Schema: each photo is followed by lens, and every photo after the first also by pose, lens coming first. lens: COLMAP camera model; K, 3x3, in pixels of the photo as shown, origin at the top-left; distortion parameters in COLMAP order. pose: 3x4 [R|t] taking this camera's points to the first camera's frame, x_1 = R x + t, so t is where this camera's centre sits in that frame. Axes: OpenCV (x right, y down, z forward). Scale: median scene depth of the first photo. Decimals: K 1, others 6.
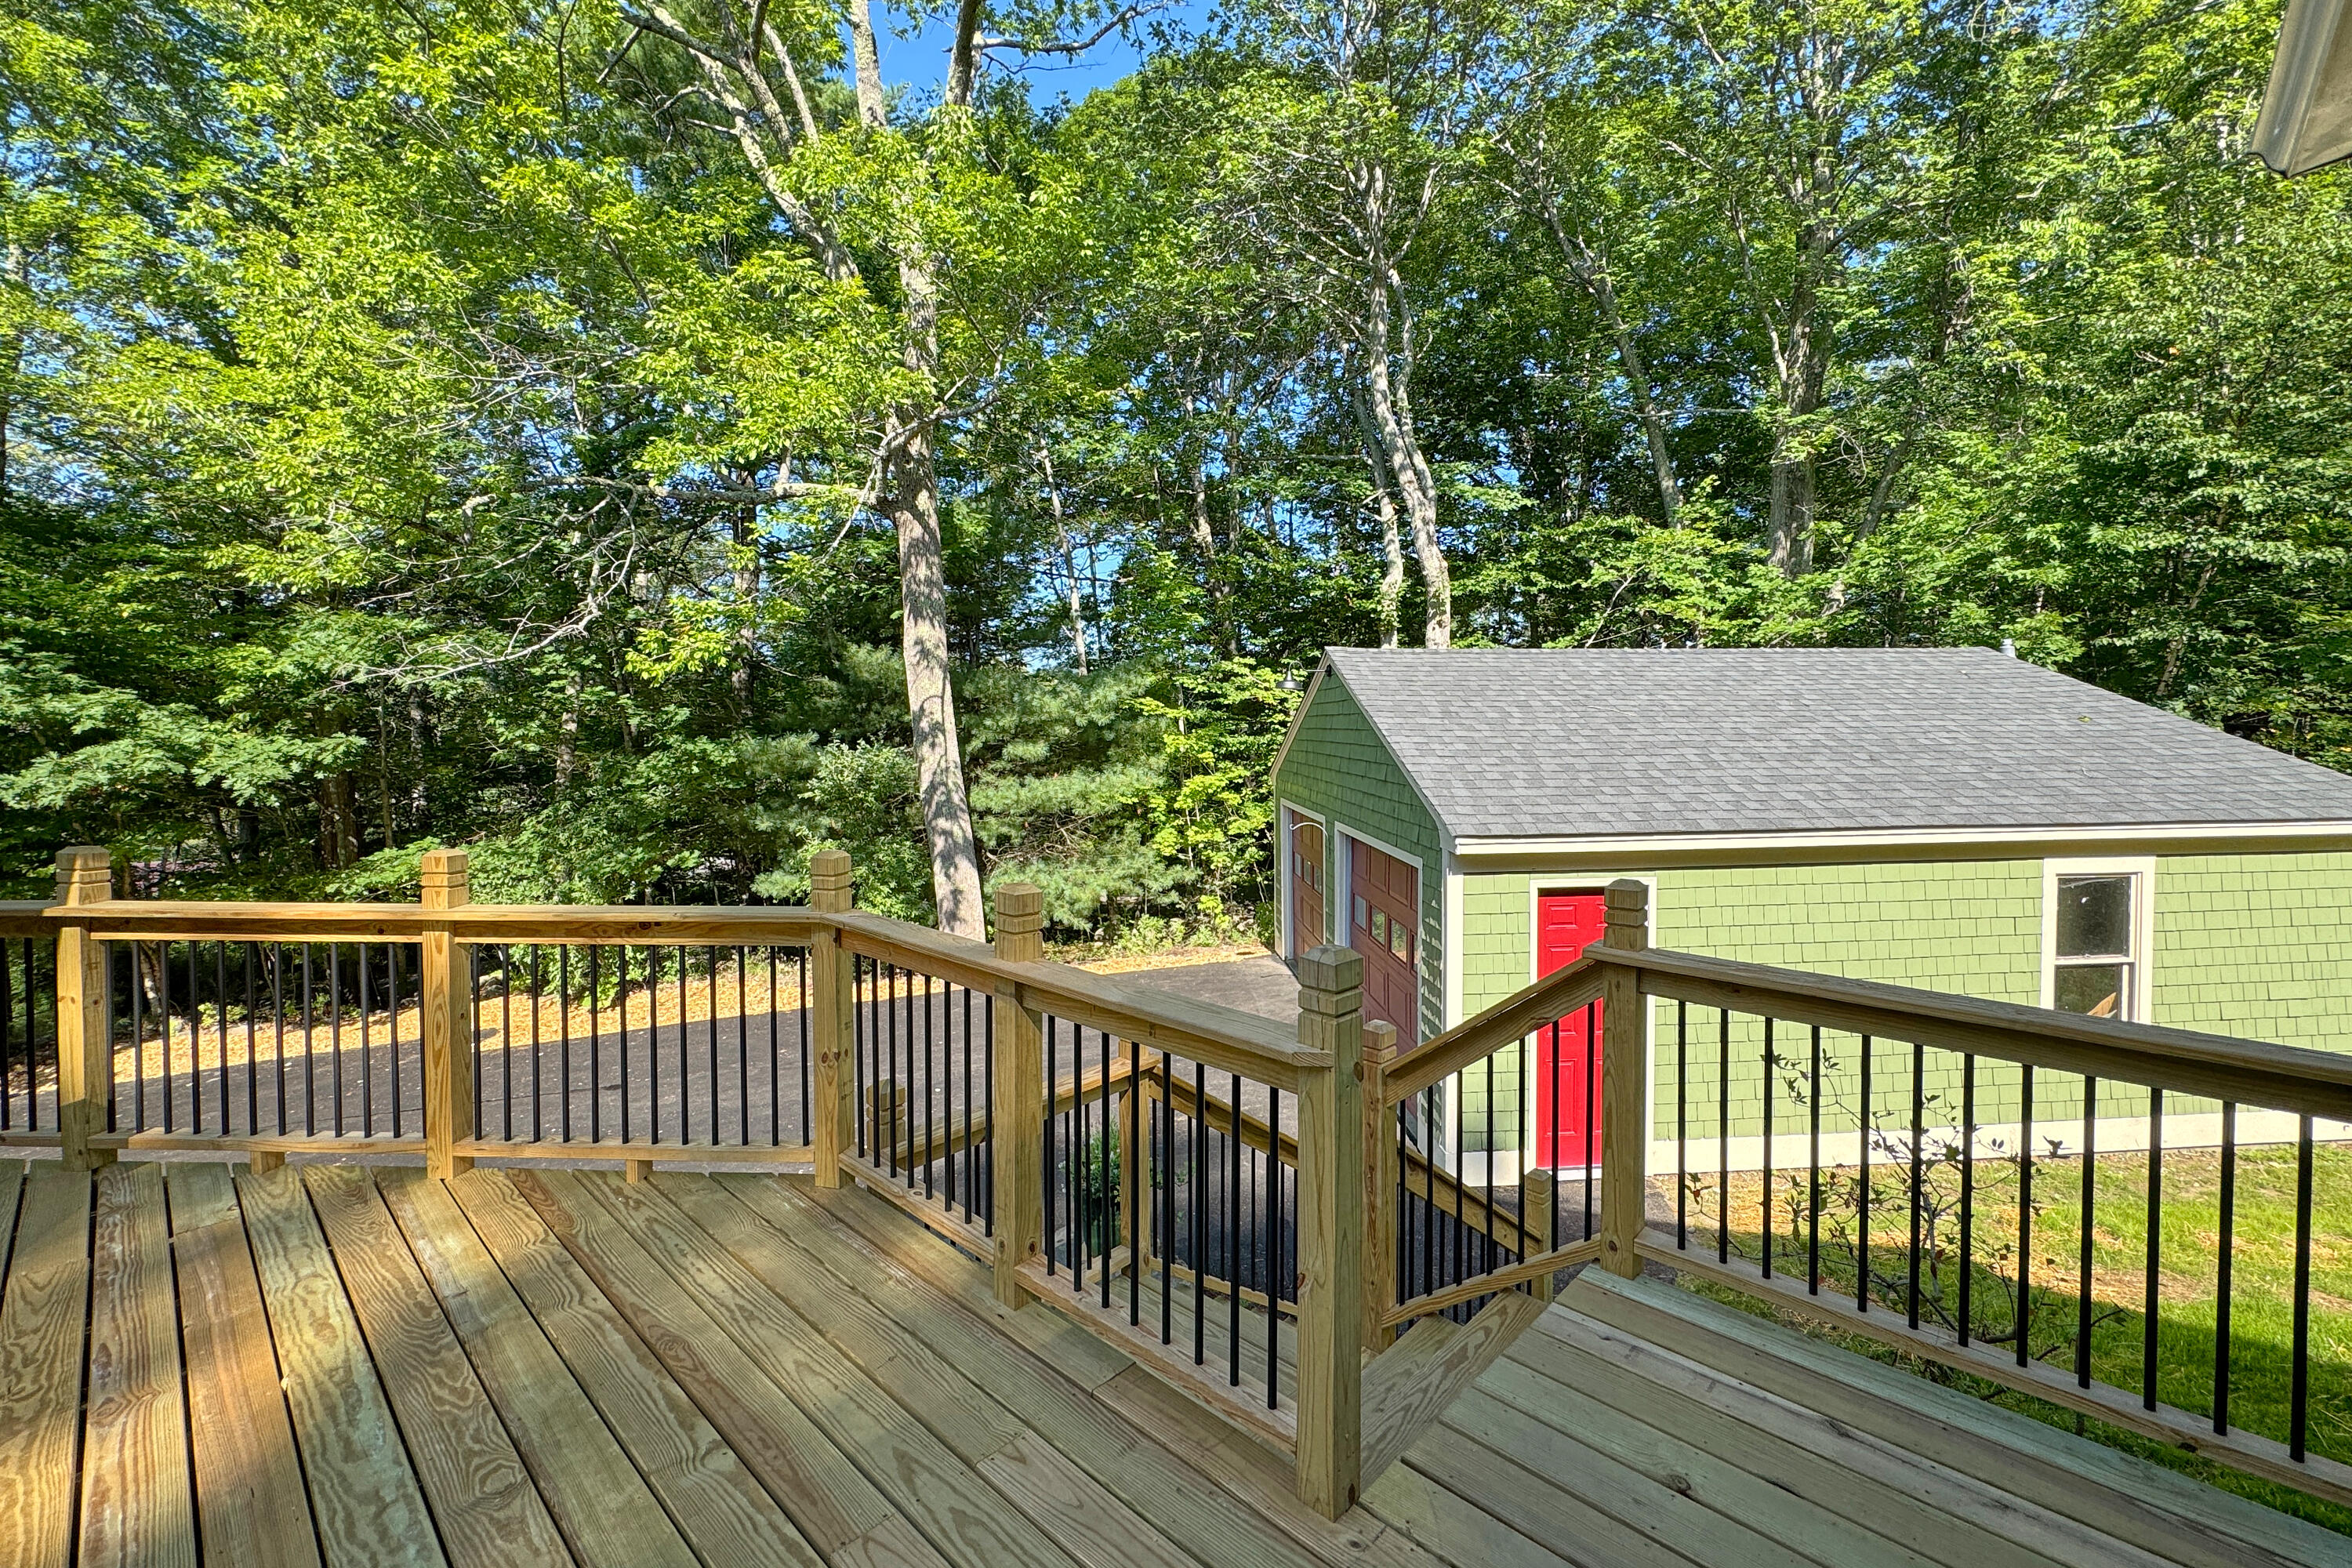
lens RADIAL K [[971.5, 0, 1233.1], [0, 971.5, 752.2], [0, 0, 1]] dist [-0.000861, -0.000208]
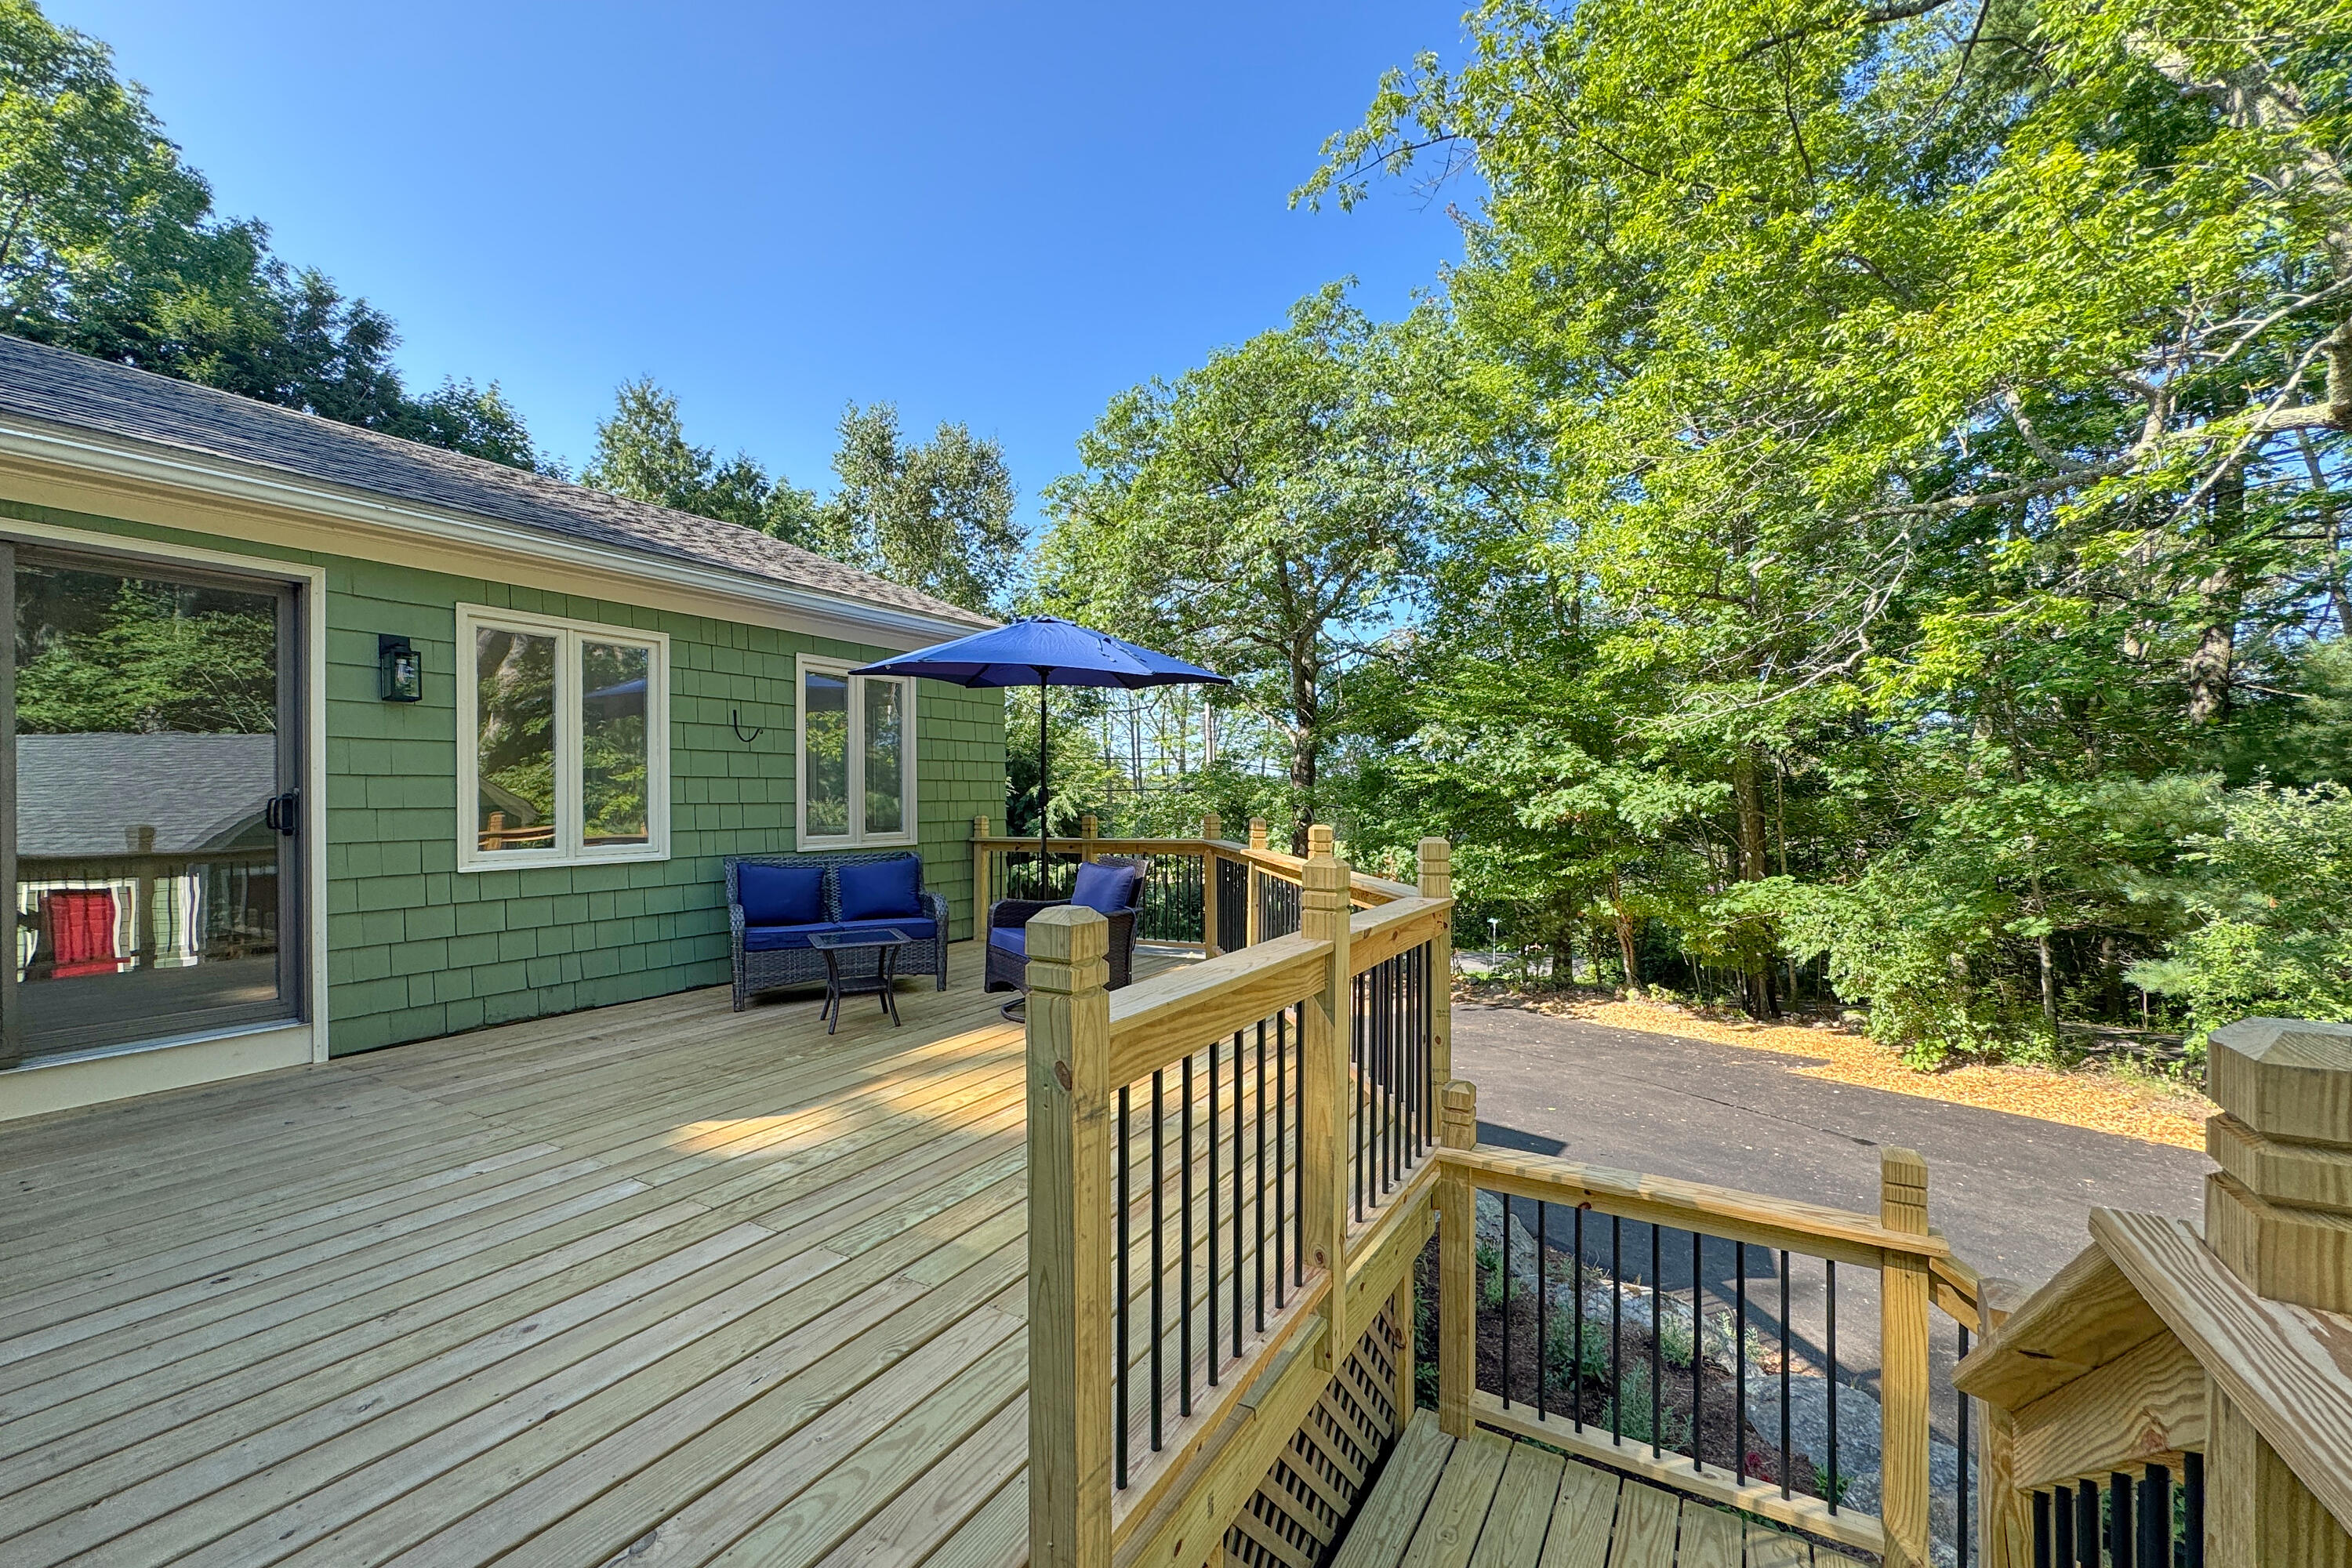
lens RADIAL K [[971.5, 0, 1185.1], [0, 971.5, 790.9], [0, 0, 1]] dist [-0.000861, -0.000208]
pose [[0.178068, -0.006140, -0.983999, 0.137307], [-0.019843, 0.999755, -0.009829, 0.017660], [0.983818, 0.021275, 0.177902, 0.148617]]
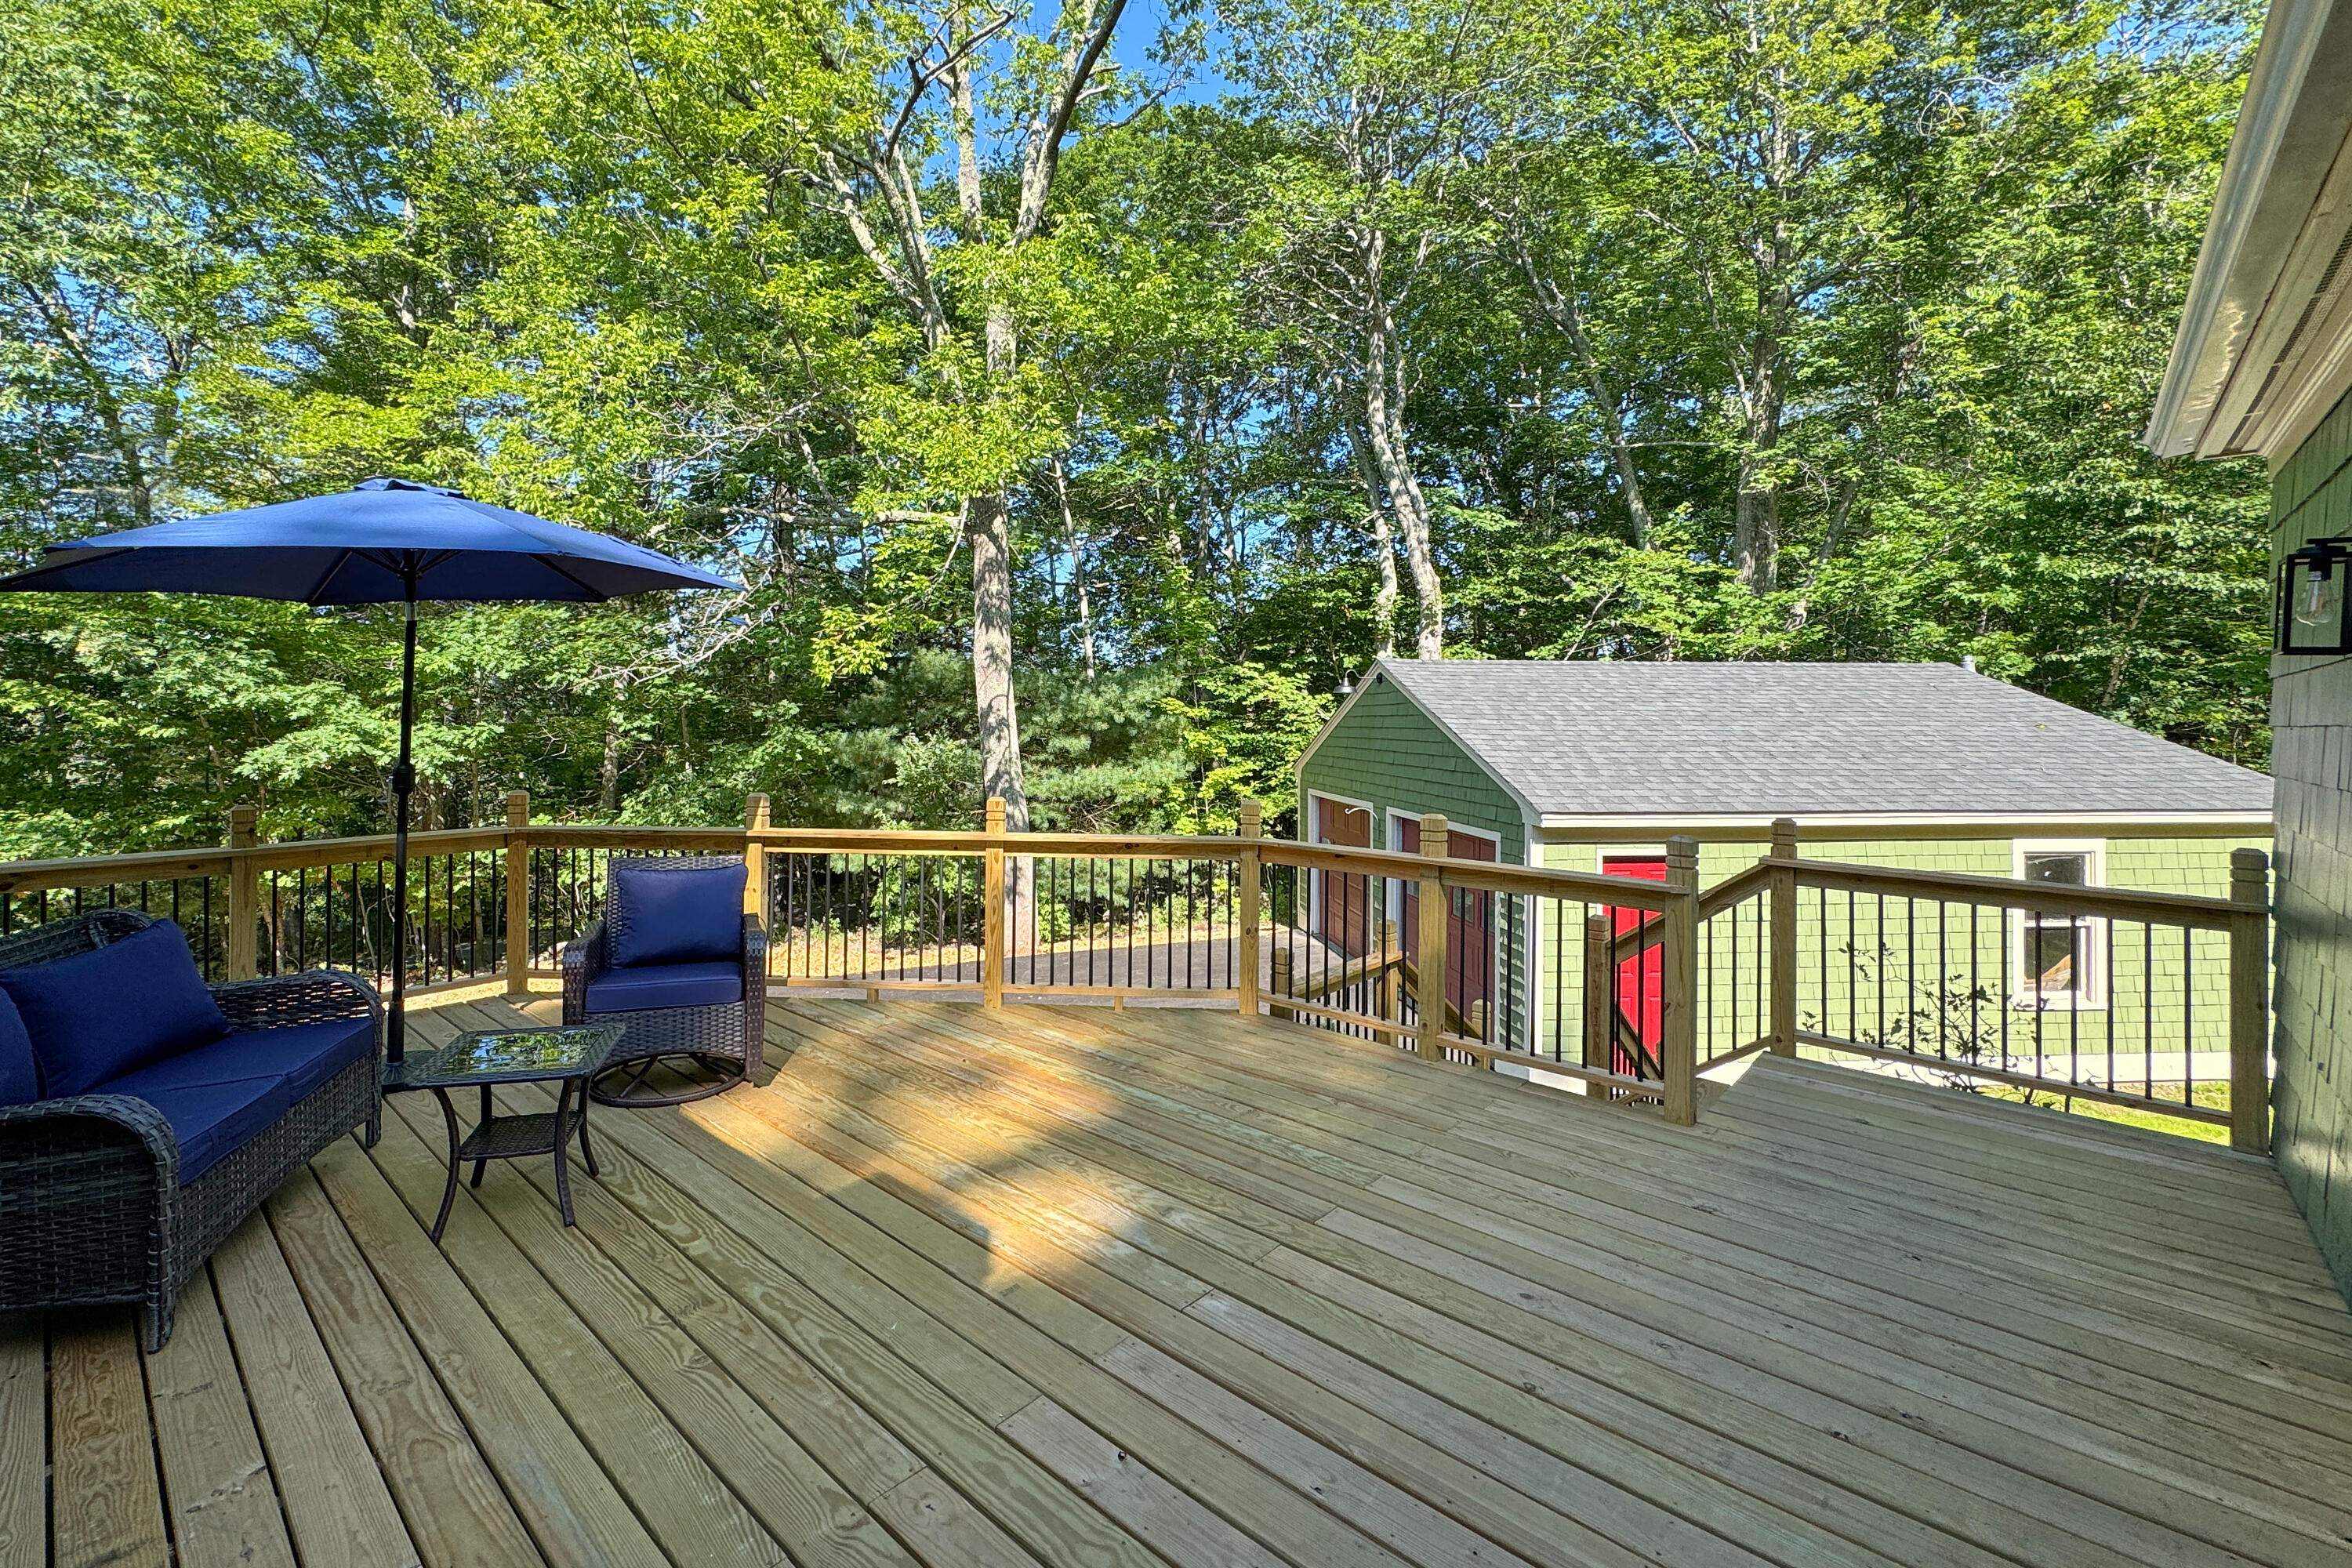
lens RADIAL K [[971.5, 0, 1134.3], [0, 971.5, 708.9], [0, 0, 1]] dist [-0.000861, -0.000208]
pose [[0.999649, 0.011014, -0.024098, -0.123453], [-0.012031, 0.999024, -0.042496, 0.004844], [0.023606, 0.042771, 0.998806, -0.129429]]
